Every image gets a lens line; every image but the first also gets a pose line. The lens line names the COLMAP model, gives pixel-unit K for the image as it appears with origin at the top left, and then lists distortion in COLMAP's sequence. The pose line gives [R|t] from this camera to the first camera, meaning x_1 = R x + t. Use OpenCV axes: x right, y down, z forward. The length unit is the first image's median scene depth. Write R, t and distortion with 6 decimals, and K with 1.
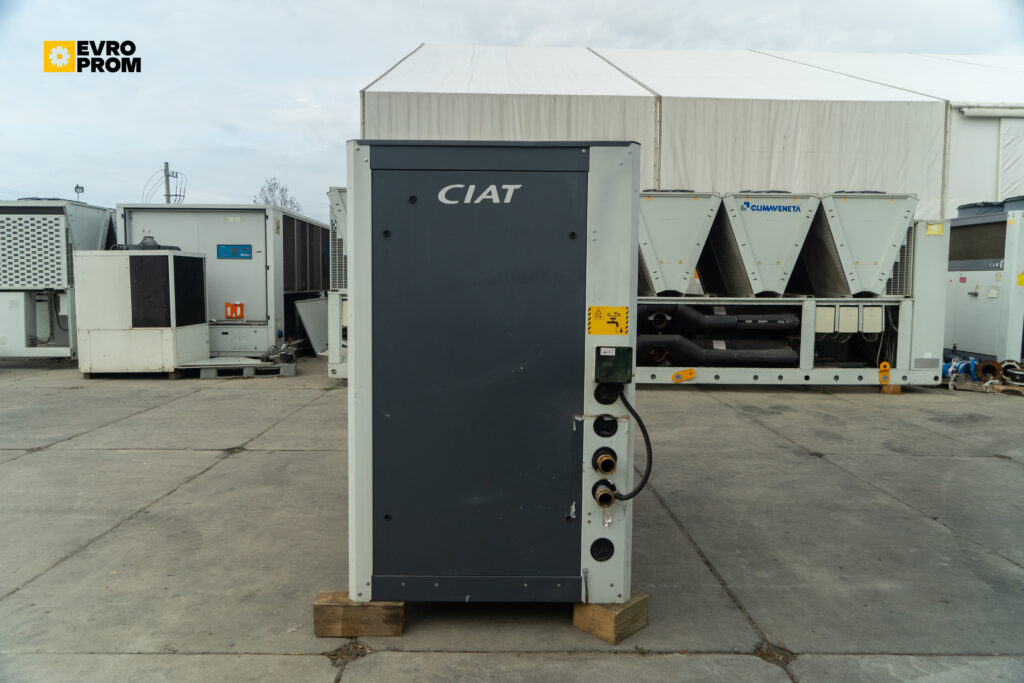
lens RADIAL K [[703.1, 0, 517.1], [0, 703.1, 342.0], [0, 0, 1]] dist [-0.006066, -0.001391]
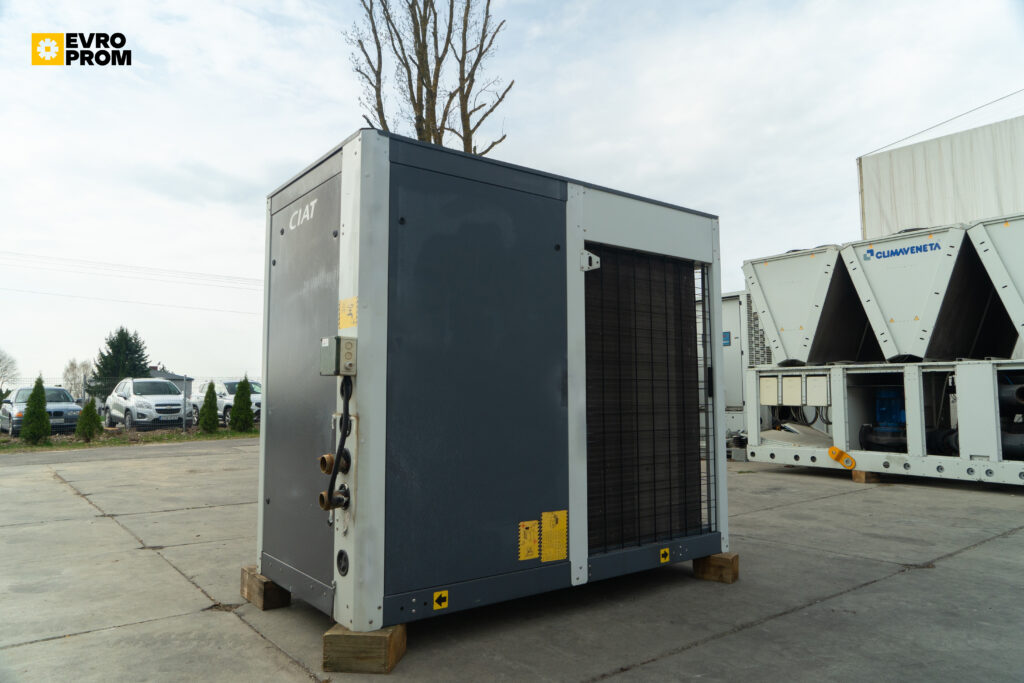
lens RADIAL K [[703.1, 0, 517.1], [0, 703.1, 342.0], [0, 0, 1]] dist [-0.006066, -0.001391]
pose [[0.603940, -0.074358, -0.793553, 0.706620], [-0.053390, 0.989628, -0.133363, 0.085487], [0.795239, 0.122911, 0.593706, 0.424445]]
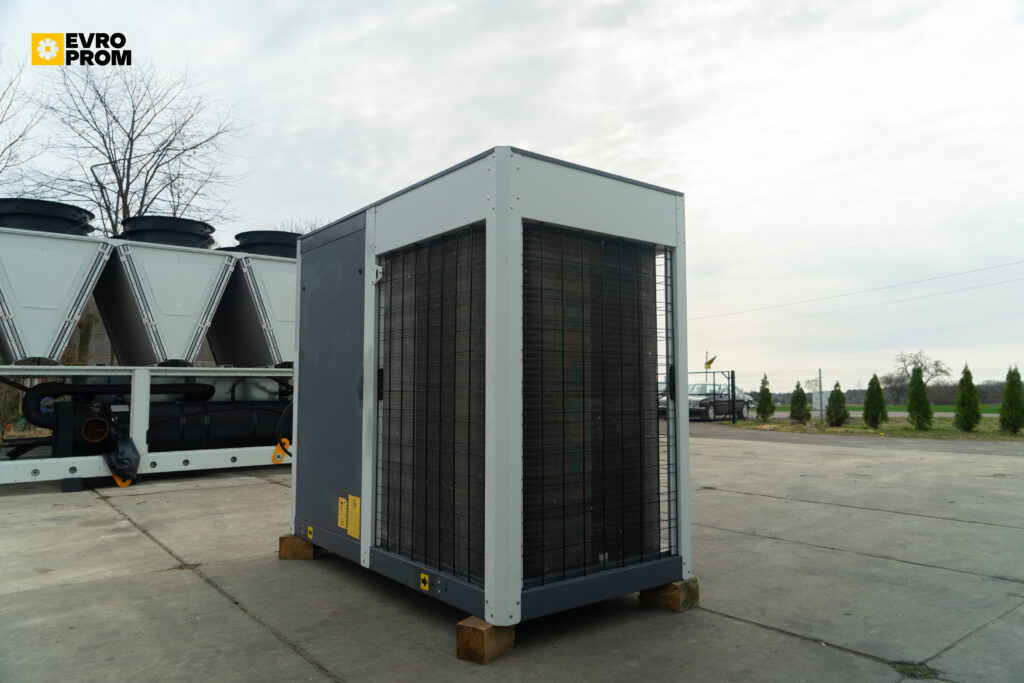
lens RADIAL K [[703.1, 0, 517.1], [0, 703.1, 342.0], [0, 0, 1]] dist [-0.006066, -0.001391]
pose [[-0.798284, -0.048474, -0.600328, 0.498453], [-0.050739, 0.998625, -0.013165, -0.033876], [0.600141, 0.019951, -0.799646, 1.780262]]
